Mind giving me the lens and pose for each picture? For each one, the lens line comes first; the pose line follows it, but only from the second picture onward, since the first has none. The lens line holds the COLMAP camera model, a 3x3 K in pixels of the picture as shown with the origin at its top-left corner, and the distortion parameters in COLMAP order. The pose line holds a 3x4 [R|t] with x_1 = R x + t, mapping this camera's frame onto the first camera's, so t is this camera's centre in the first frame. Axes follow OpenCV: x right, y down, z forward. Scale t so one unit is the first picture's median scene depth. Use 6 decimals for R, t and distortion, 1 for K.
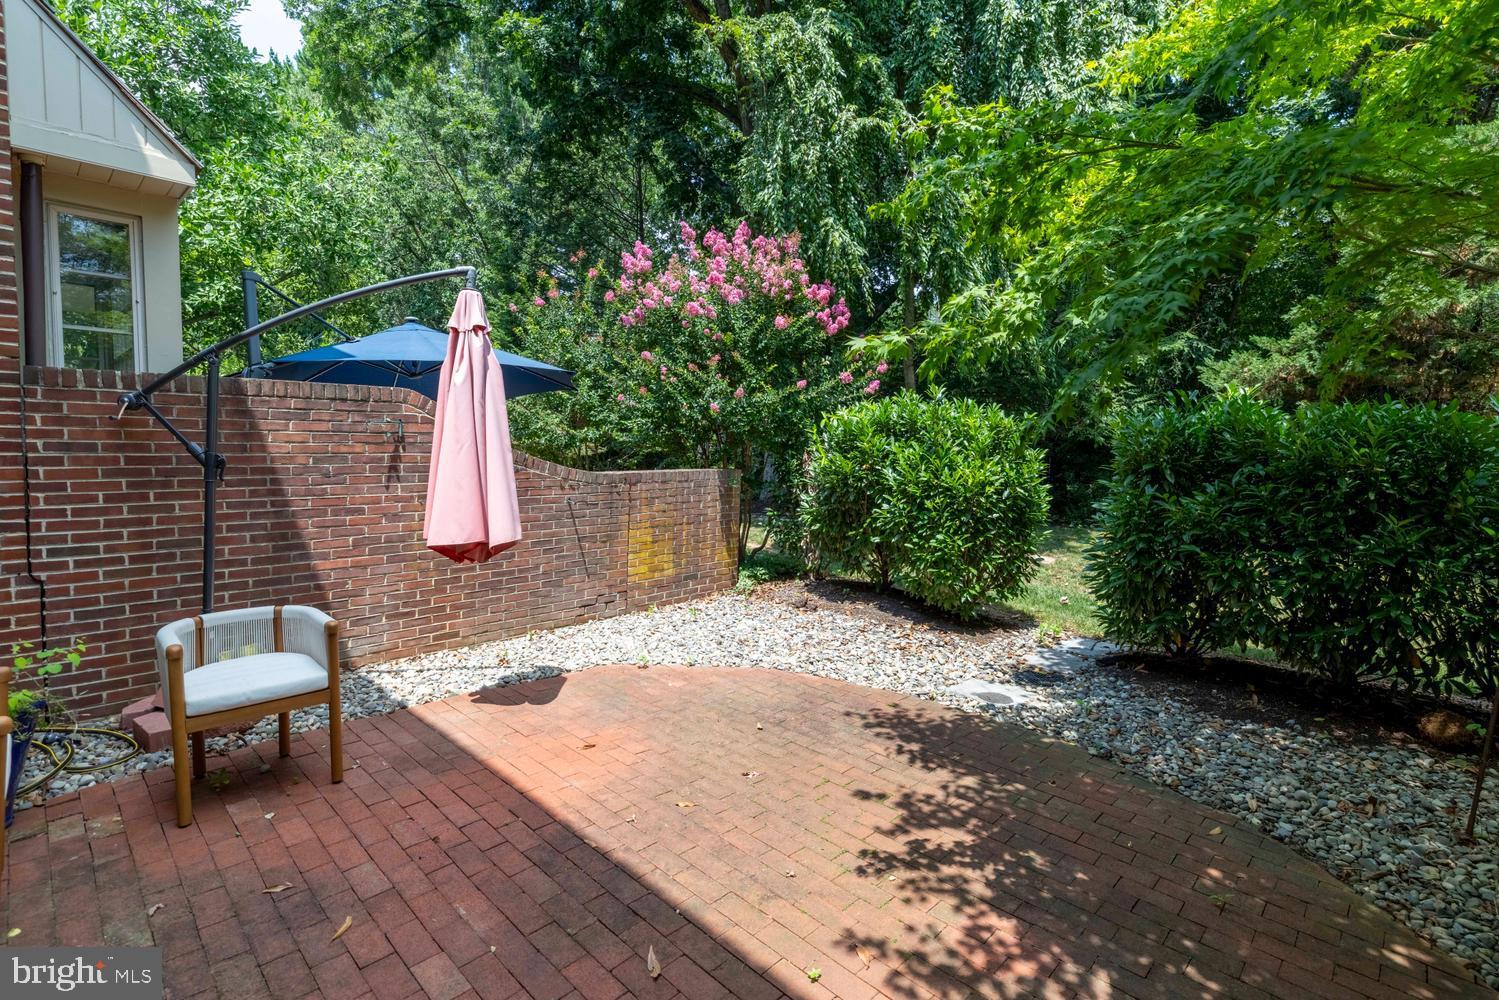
lens RADIAL K [[629.8, 0, 749.5], [0, 629.8, 500.0], [0, 0, 1]] dist [-0.001285, -0.000079]
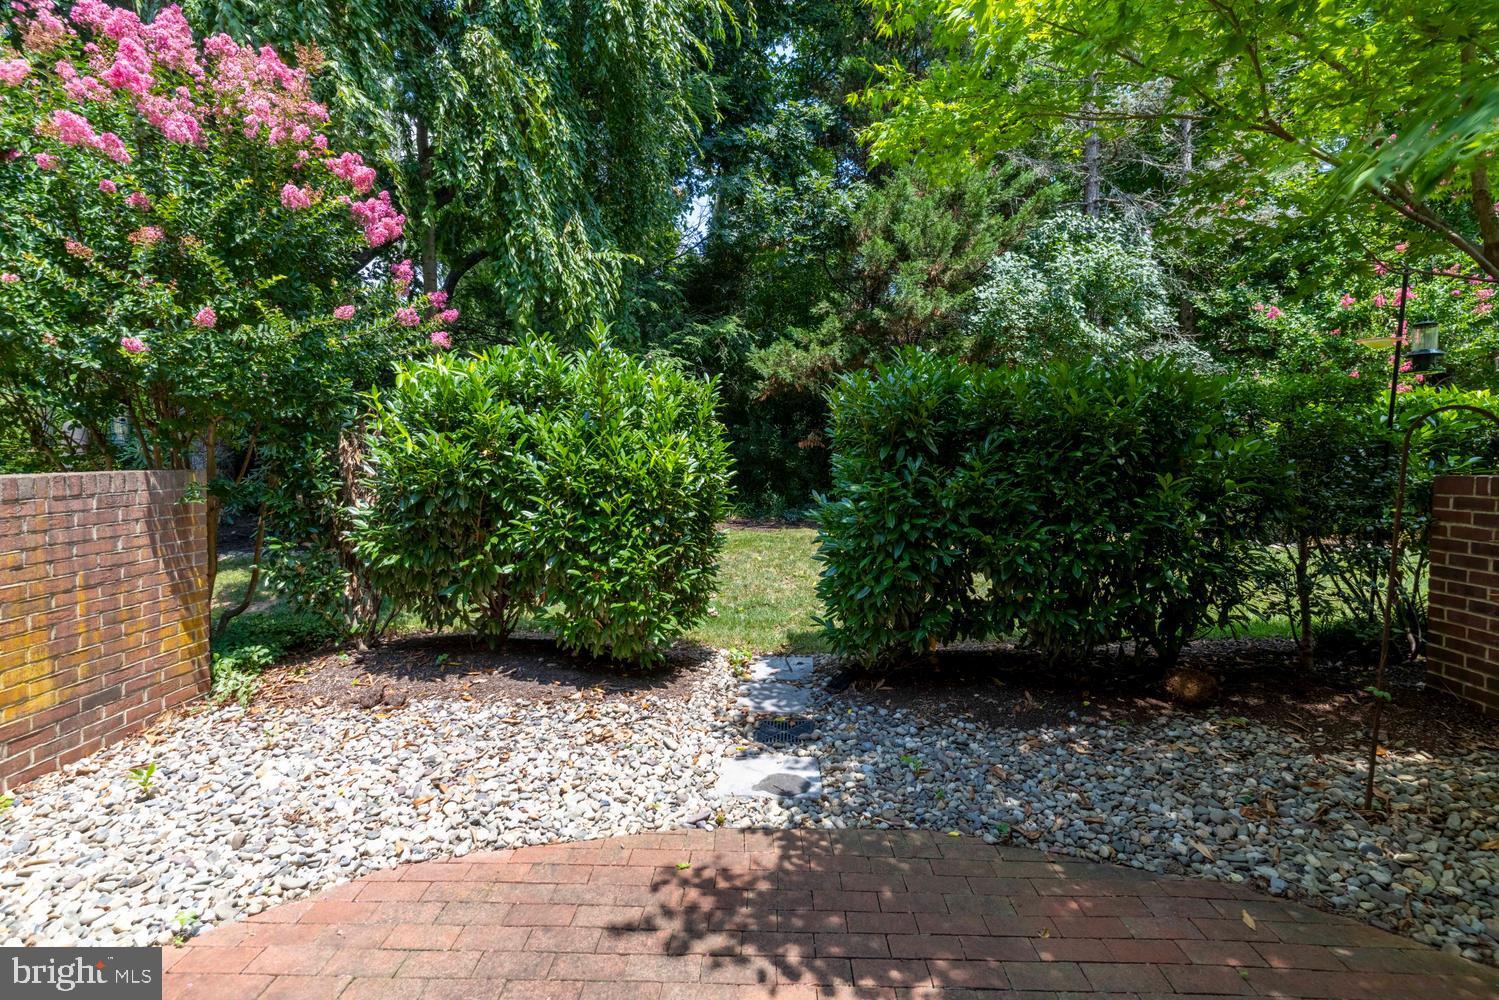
lens RADIAL K [[716.7, 0, 747.5], [0, 716.7, 493.4], [0, 0, 1]] dist [0.004610, -0.000097]
pose [[0.756245, -0.060630, 0.651474, -0.083381], [0.072102, 0.997356, 0.009122, -0.001749], [-0.650304, 0.040074, 0.758616, 0.319186]]
